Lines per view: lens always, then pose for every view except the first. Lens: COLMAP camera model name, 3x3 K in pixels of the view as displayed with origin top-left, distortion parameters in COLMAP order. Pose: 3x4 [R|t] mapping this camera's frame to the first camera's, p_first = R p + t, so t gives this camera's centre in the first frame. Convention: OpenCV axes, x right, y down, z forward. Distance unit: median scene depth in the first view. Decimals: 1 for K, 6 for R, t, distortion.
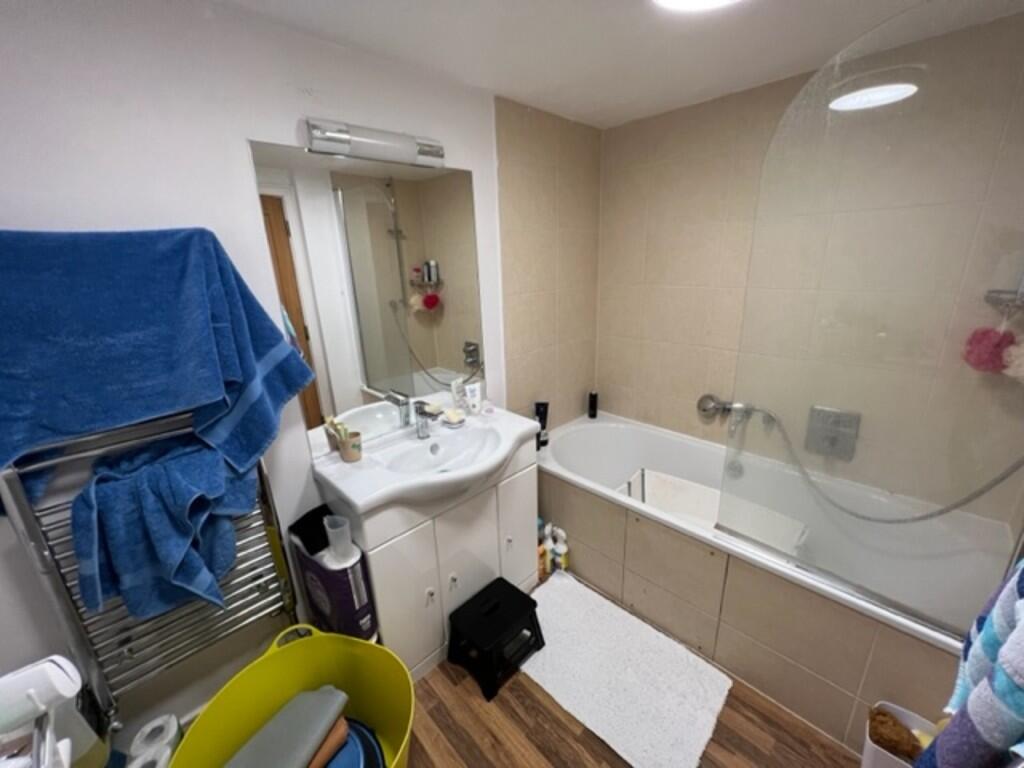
lens RADIAL K [[411.1, 0, 510.4], [0, 411.1, 383.7], [0, 0, 1]] dist [-0.006639, 0.000064]
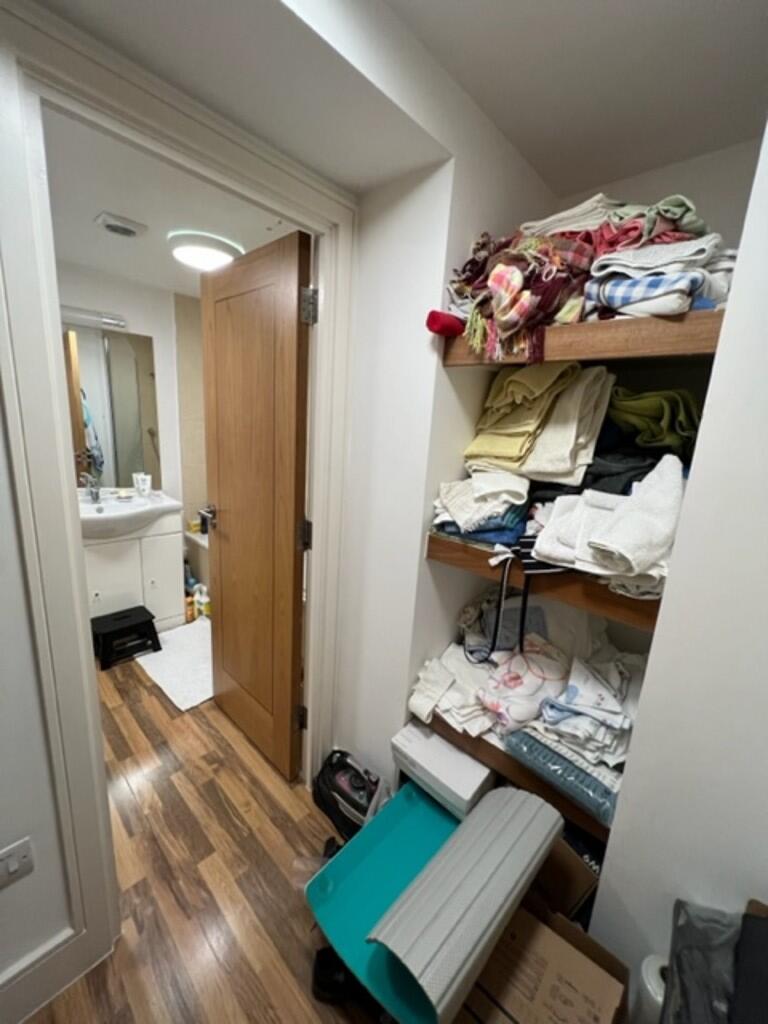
lens RADIAL K [[411.1, 0, 385.4], [0, 411.1, 514.5], [0, 0, 1]] dist [-0.006639, 0.000064]
pose [[0.994775, 0.089624, 0.048893, 0.651211], [-0.085970, 0.993670, -0.072315, 0.158094], [-0.055065, 0.067734, 0.996183, -0.465794]]
